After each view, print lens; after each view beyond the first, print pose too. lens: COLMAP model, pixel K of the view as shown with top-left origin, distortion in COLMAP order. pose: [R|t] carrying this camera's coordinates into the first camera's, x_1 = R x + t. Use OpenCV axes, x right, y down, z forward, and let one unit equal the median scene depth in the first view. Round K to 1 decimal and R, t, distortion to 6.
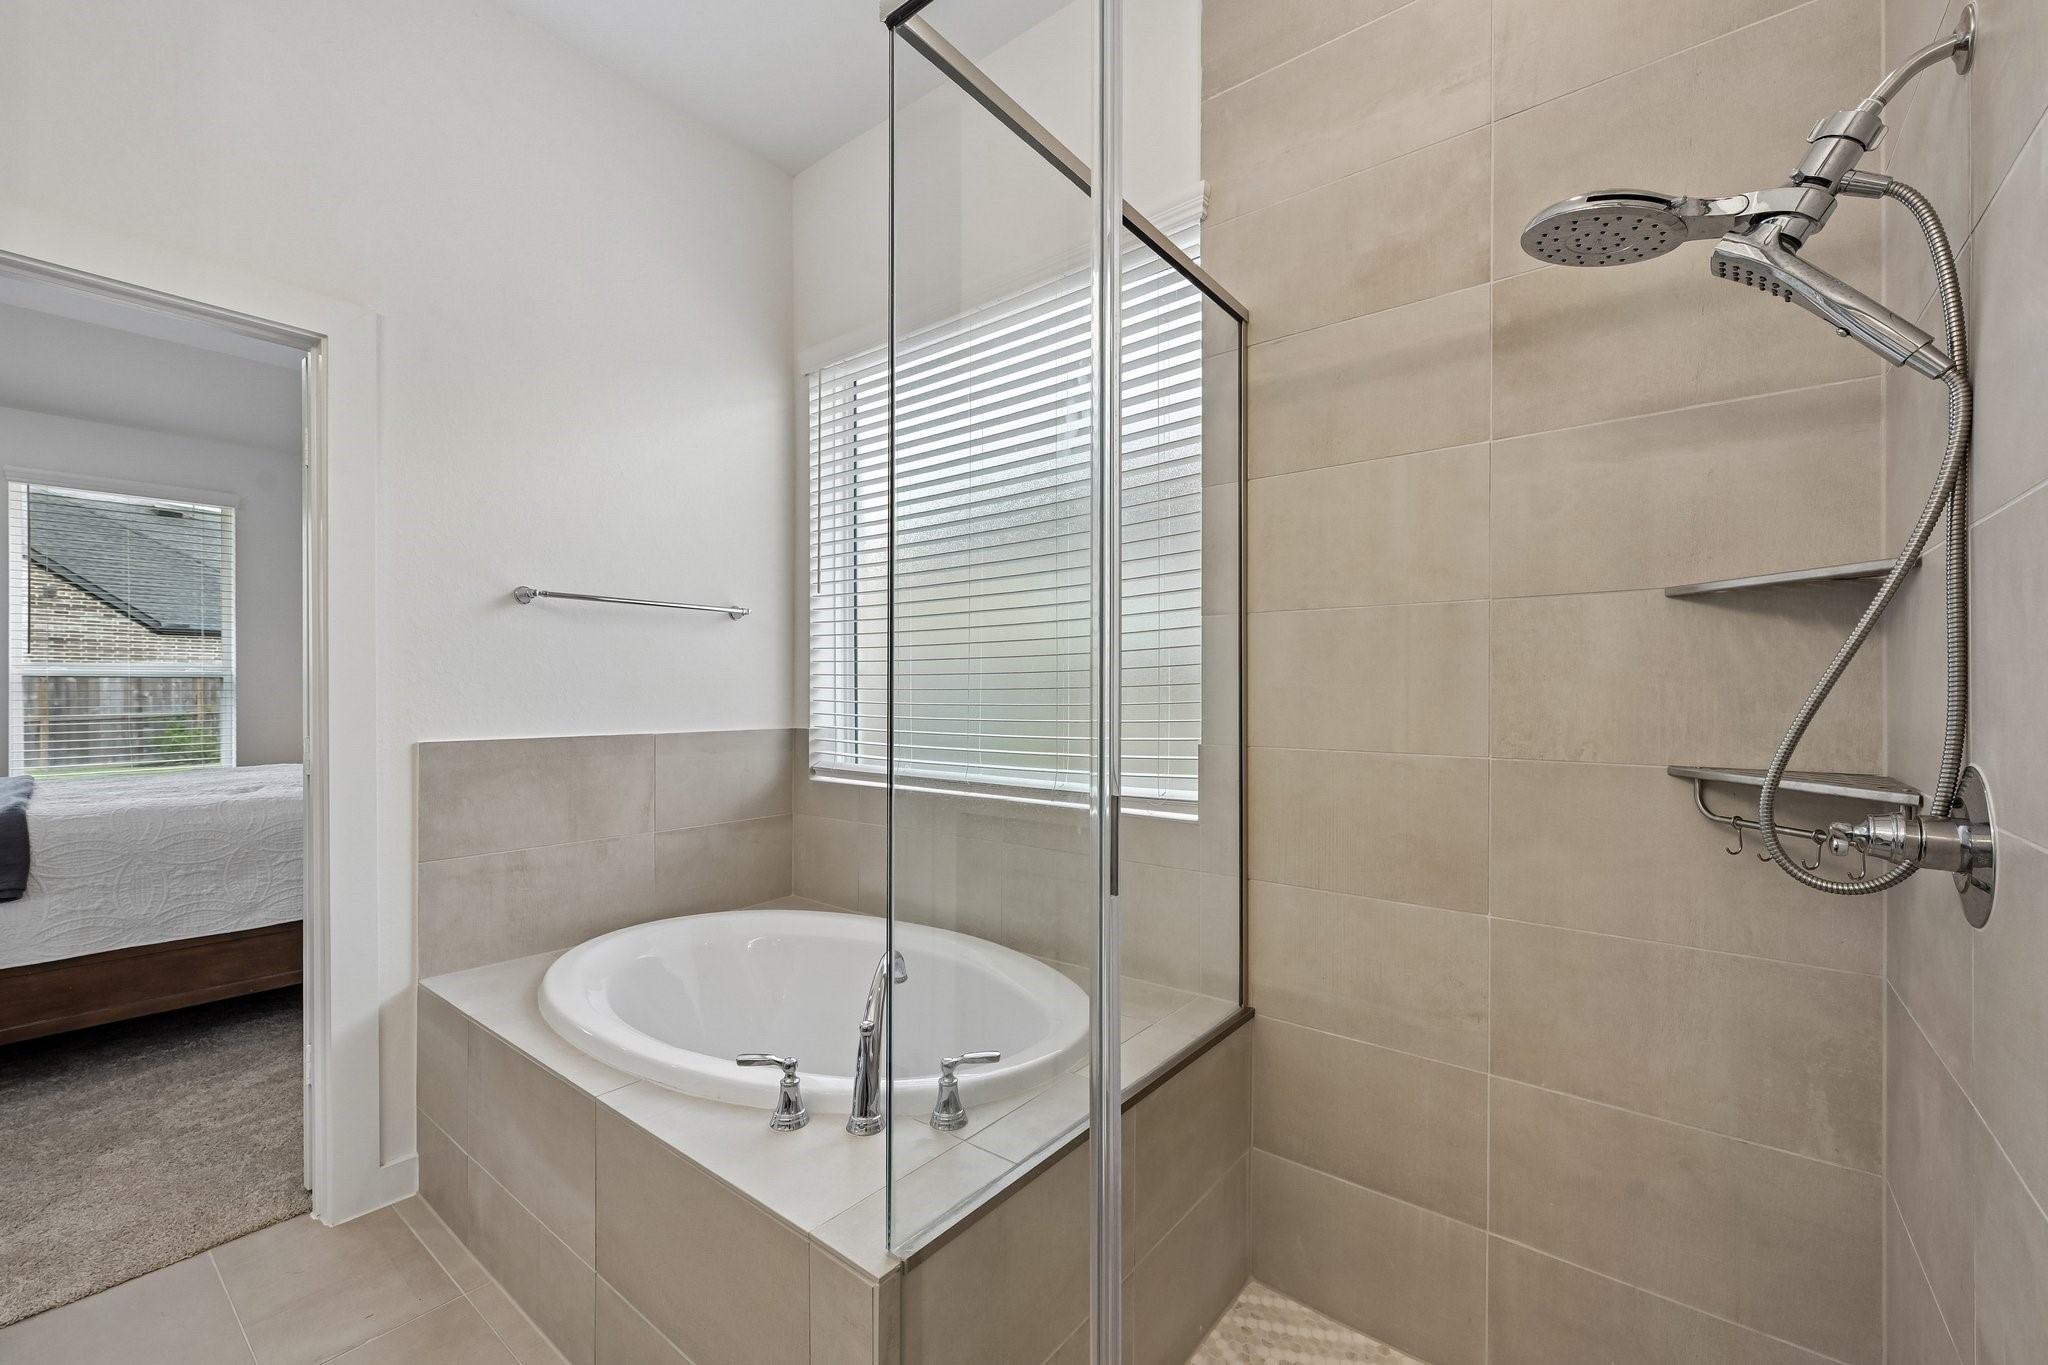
lens RADIAL K [[841.7, 0, 1022.1], [0, 841.7, 699.7], [0, 0, 1]] dist [0.011812, 0.000132]
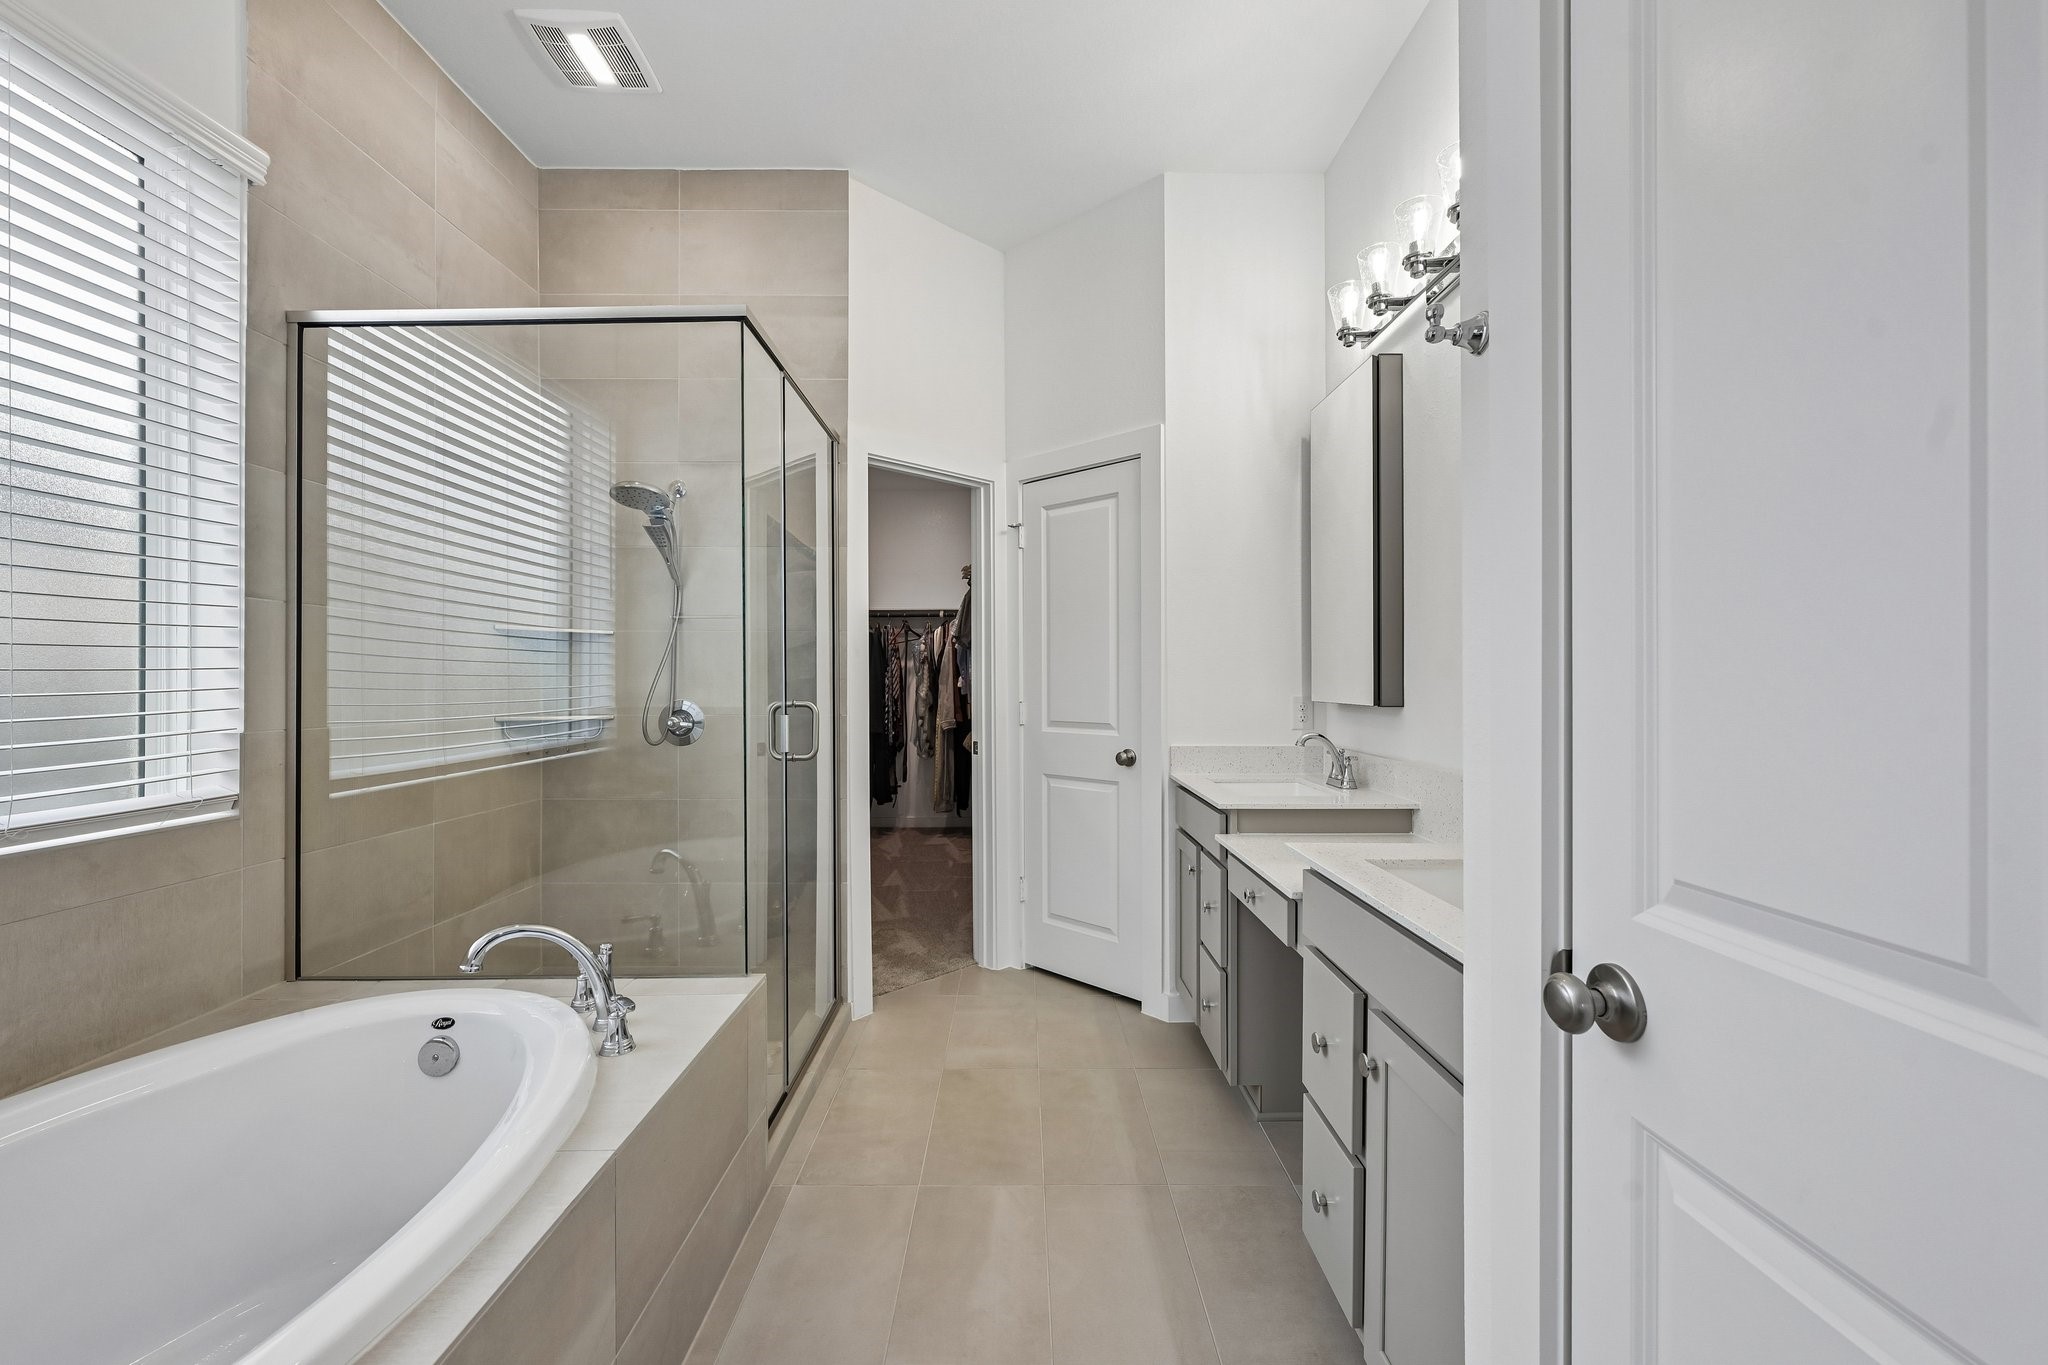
lens RADIAL K [[835.6, 0, 1025.0], [0, 835.6, 686.1], [0, 0, 1]] dist [-0.000112, 0.000097]
pose [[-0.636283, 0.003174, 0.771449, -1.112640], [0.011099, 0.999926, 0.005040, 0.006469], [-0.771376, 0.011769, -0.636271, 0.957251]]
